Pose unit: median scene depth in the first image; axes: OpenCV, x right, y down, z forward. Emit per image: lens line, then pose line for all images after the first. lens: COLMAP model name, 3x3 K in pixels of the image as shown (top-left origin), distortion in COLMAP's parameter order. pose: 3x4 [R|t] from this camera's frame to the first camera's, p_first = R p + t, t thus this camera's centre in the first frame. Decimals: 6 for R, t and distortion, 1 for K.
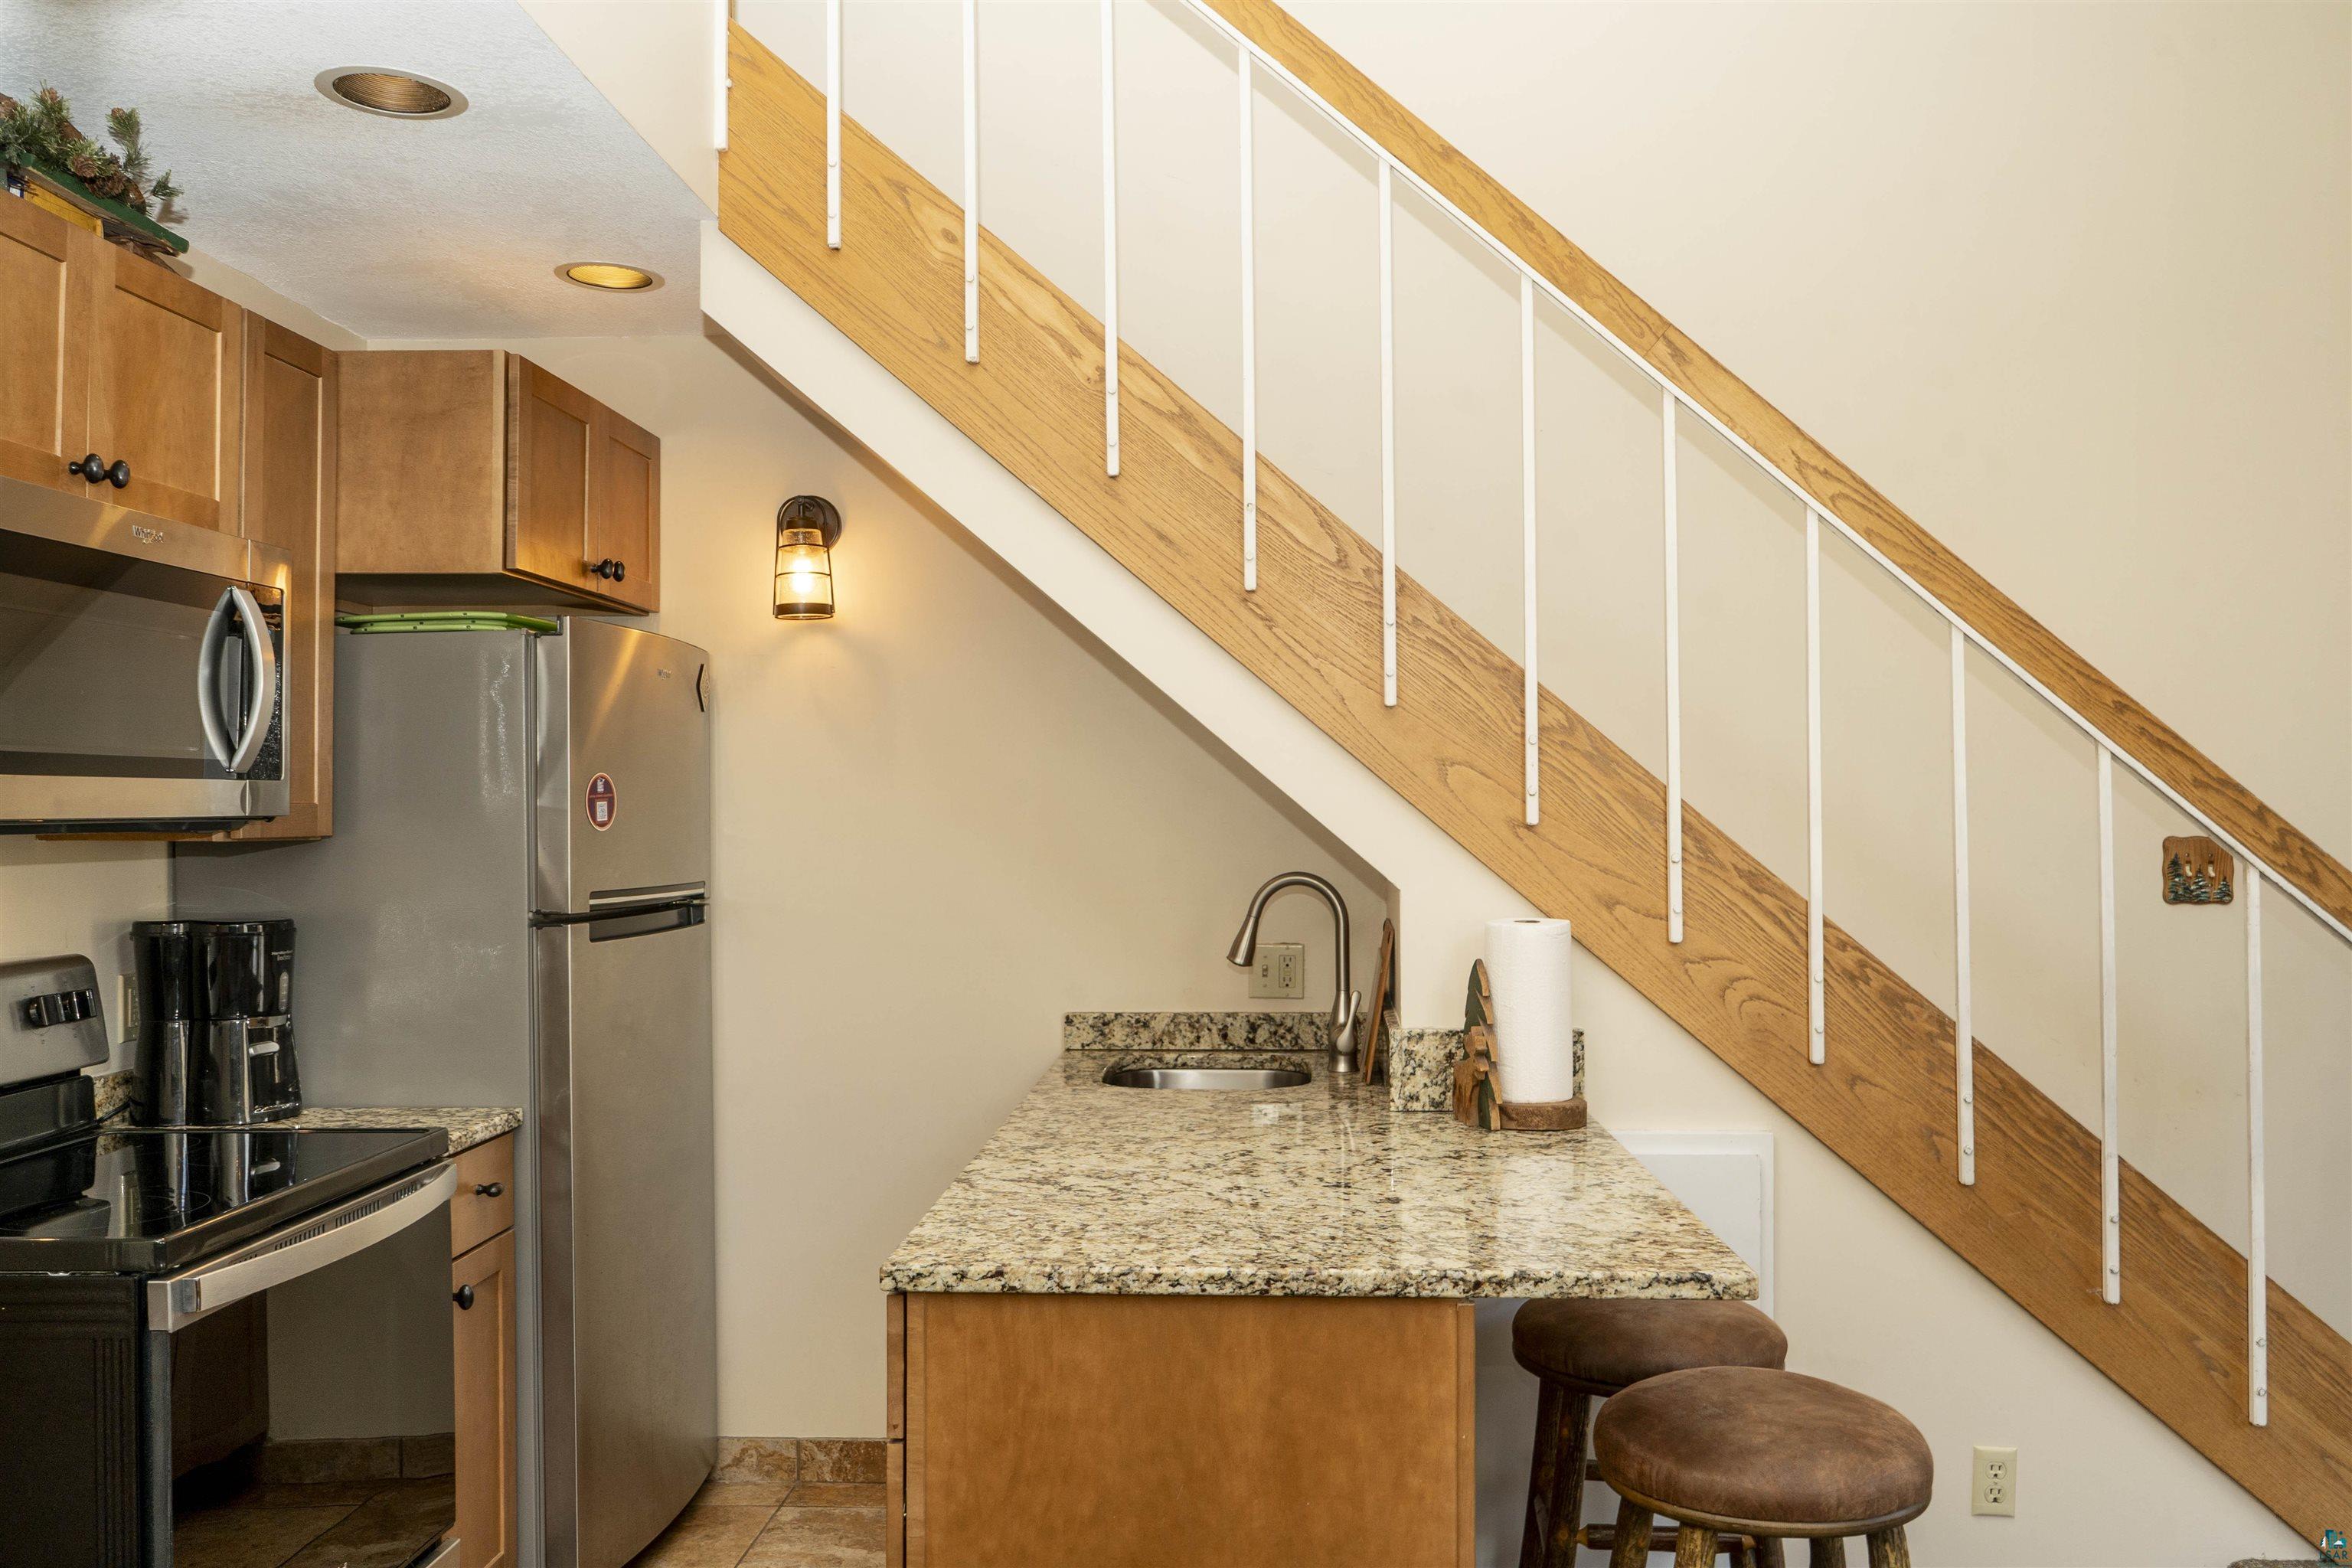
lens RADIAL K [[1879.1, 0, 1179.4], [0, 1879.1, 789.7], [0, 0, 1]] dist [-0.011861, 0.007814]
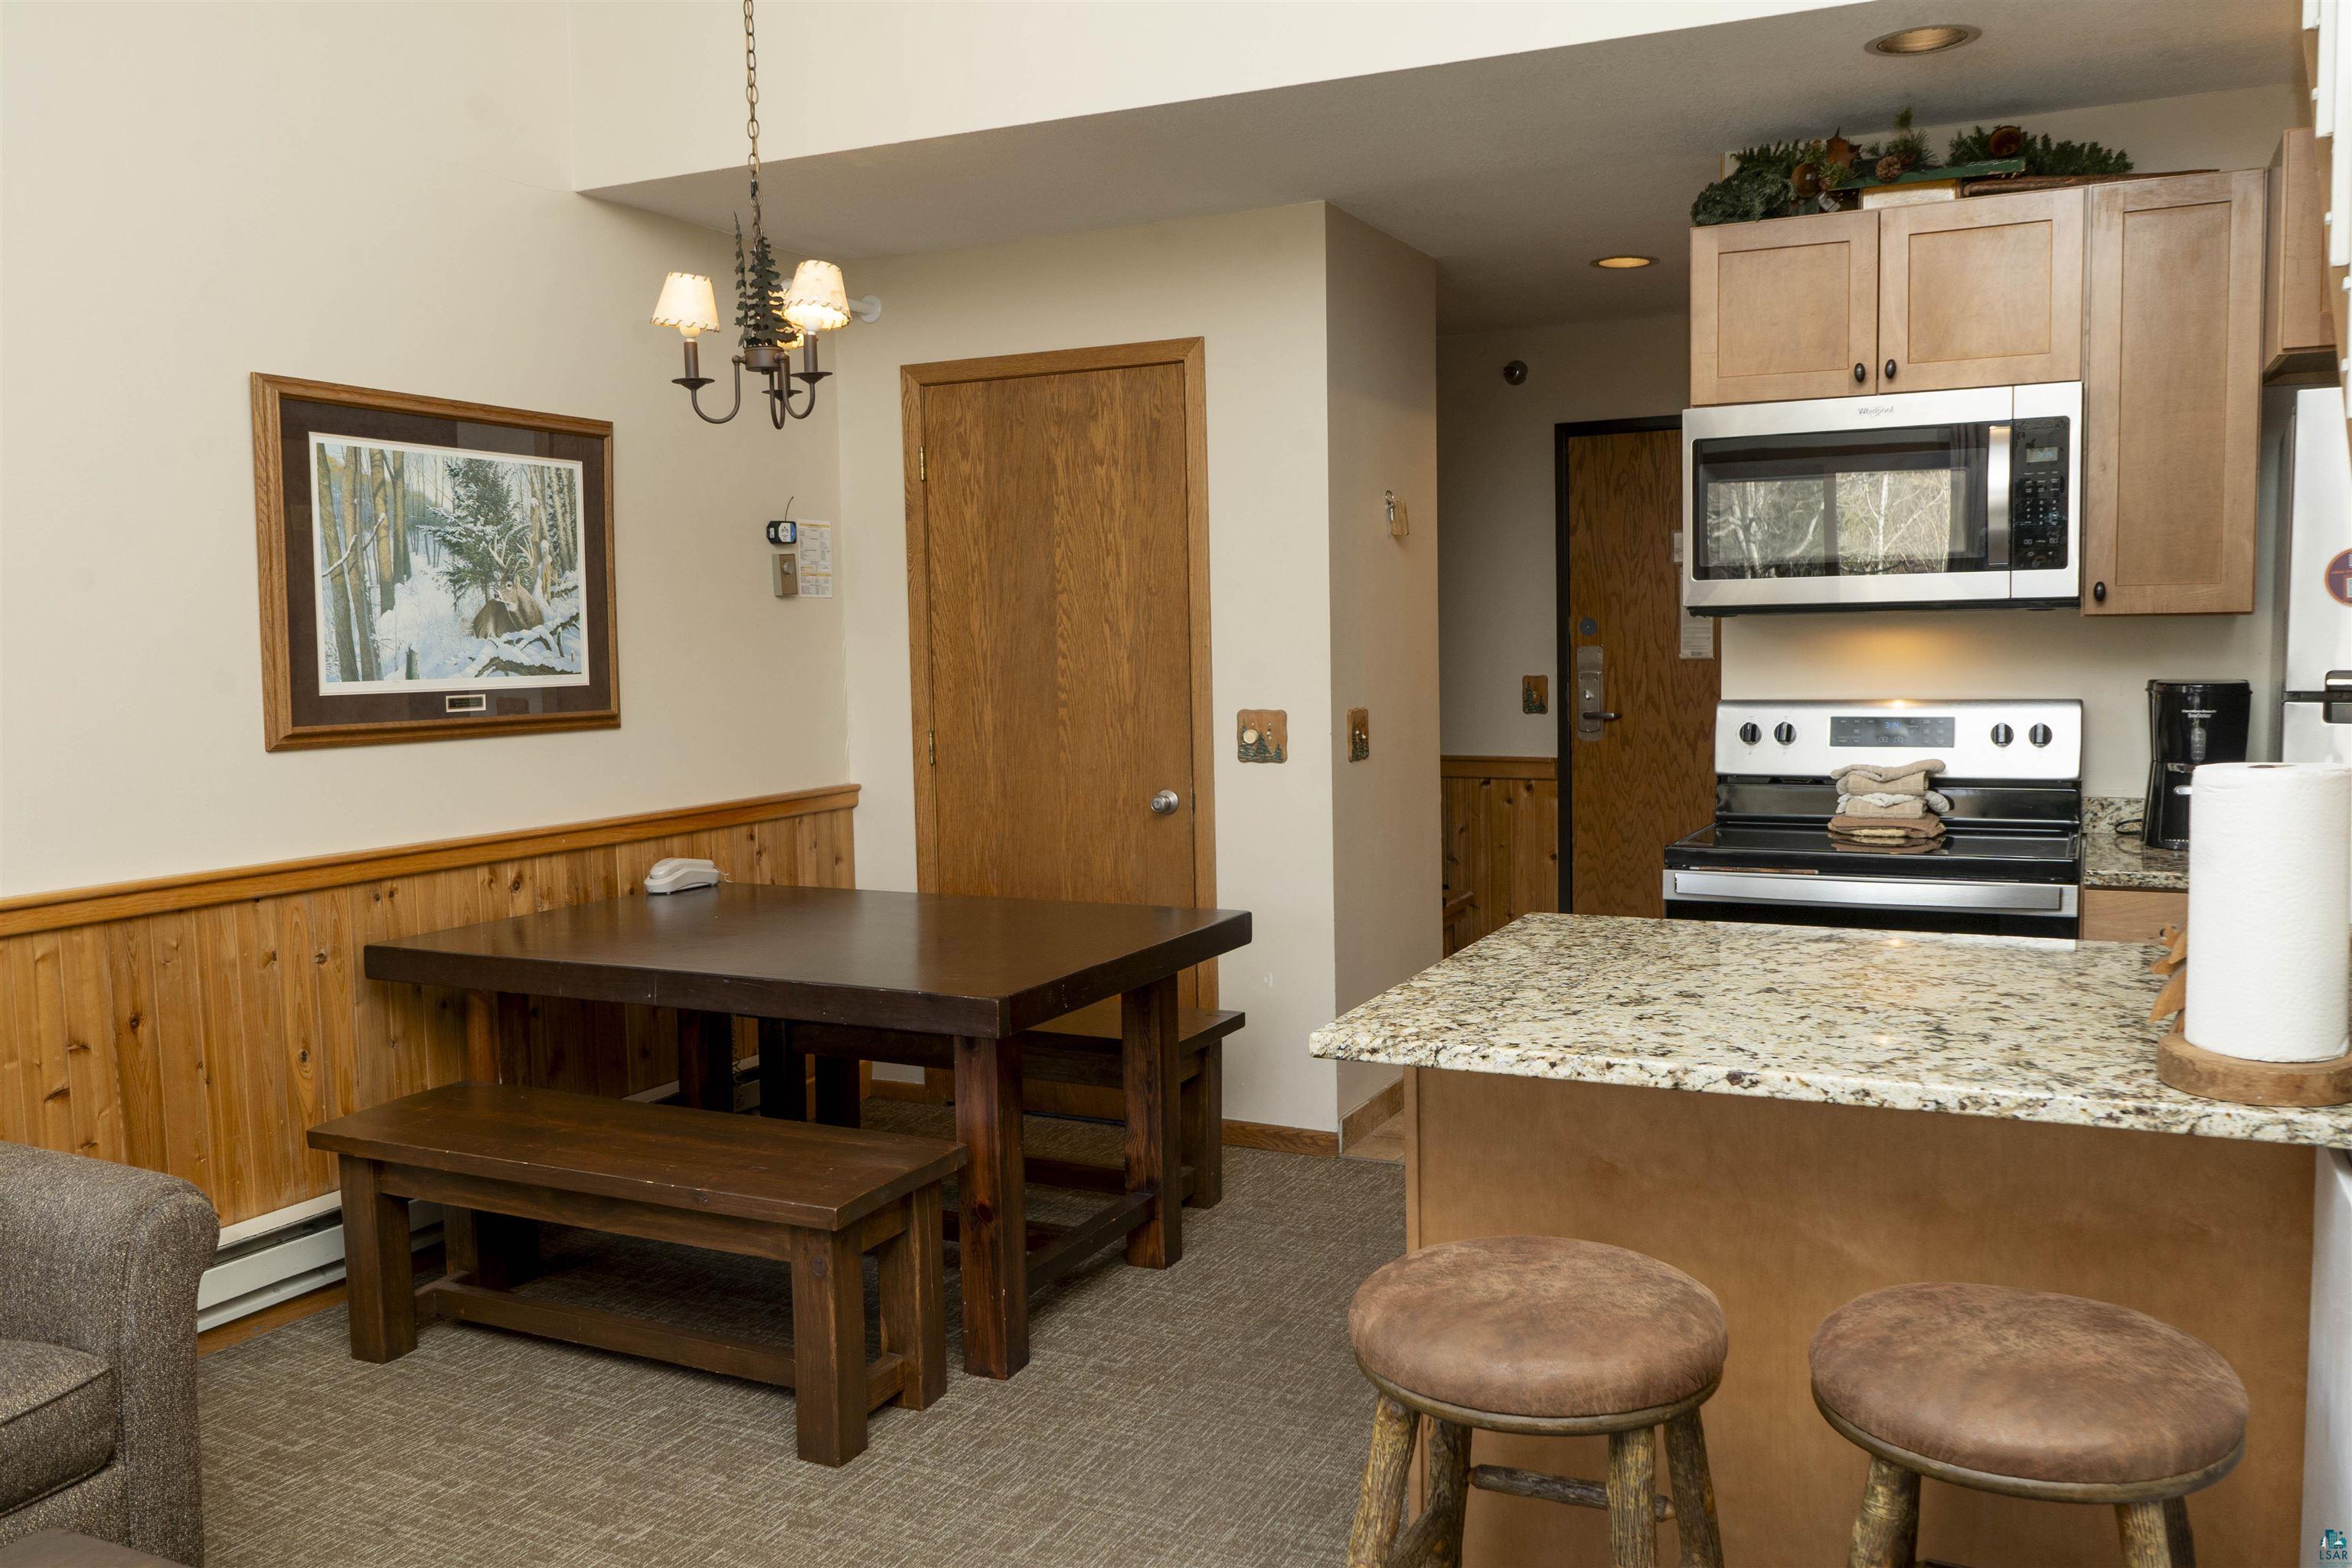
lens RADIAL K [[1879.1, 0, 1179.4], [0, 1879.1, 789.7], [0, 0, 1]] dist [-0.011861, 0.007814]
pose [[-0.394645, 0.092499, -0.914166, 0.874738], [0.030379, 0.995690, 0.087633, 0.013315], [0.918331, 0.006812, -0.395754, 0.901391]]
